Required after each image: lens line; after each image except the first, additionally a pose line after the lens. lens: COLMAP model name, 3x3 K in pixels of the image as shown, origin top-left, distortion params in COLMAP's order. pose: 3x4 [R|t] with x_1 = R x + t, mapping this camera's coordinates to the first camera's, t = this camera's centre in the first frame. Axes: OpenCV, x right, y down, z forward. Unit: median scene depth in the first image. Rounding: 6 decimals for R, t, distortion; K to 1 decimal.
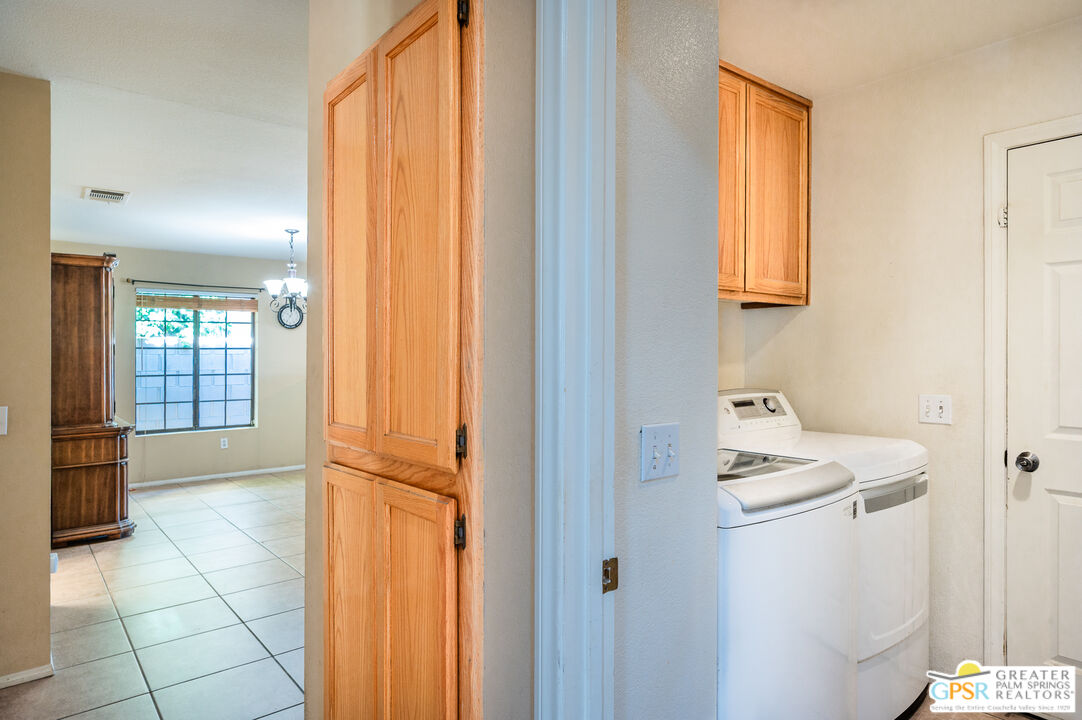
lens RADIAL K [[641.1, 0, 535.8], [0, 641.1, 358.4], [0, 0, 1]] dist [0.005438, 0.002010]
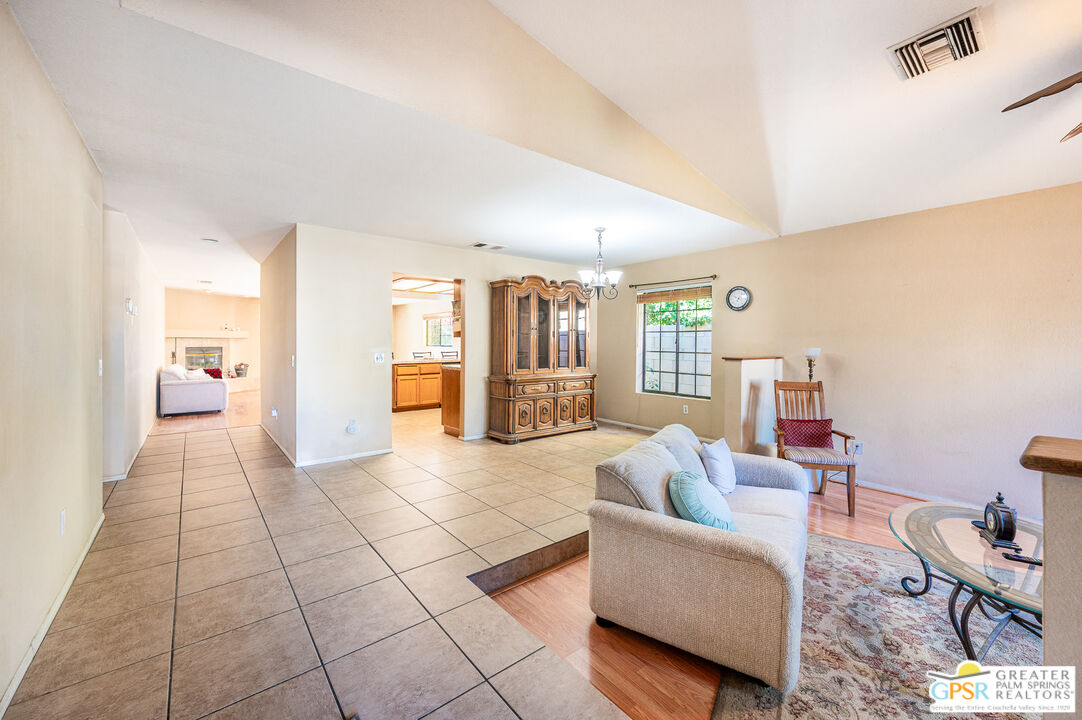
lens RADIAL K [[428.0, 0, 533.2], [0, 428.0, 344.4], [0, 0, 1]] dist [0.004645, -0.000190]
pose [[0.006504, 0.005551, -0.999963, 0.490173], [-0.005337, 0.999971, 0.005516, 0.010052], [0.999965, 0.005301, 0.006534, 1.072261]]
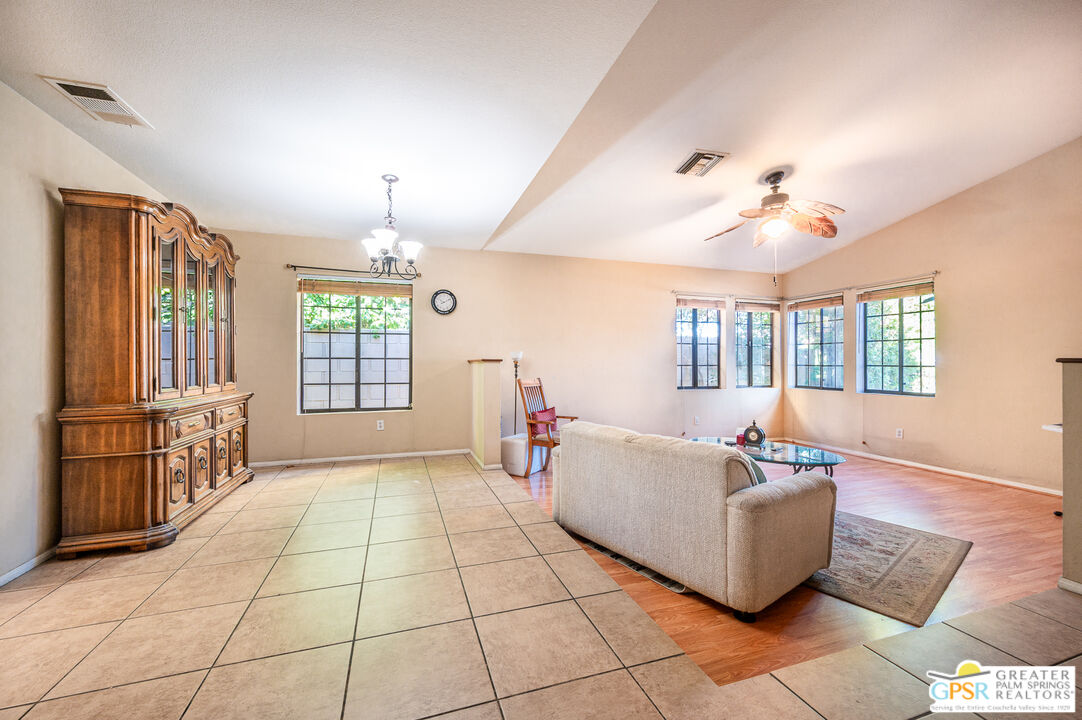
lens RADIAL K [[428.0, 0, 541.6], [0, 428.0, 361.7], [0, 0, 1]] dist [0.004645, -0.000190]
pose [[0.939344, 0.000207, -0.342976, -0.008863], [-0.001434, 0.999993, -0.003324, 0.049516], [0.342973, 0.003614, 0.939338, 0.673467]]
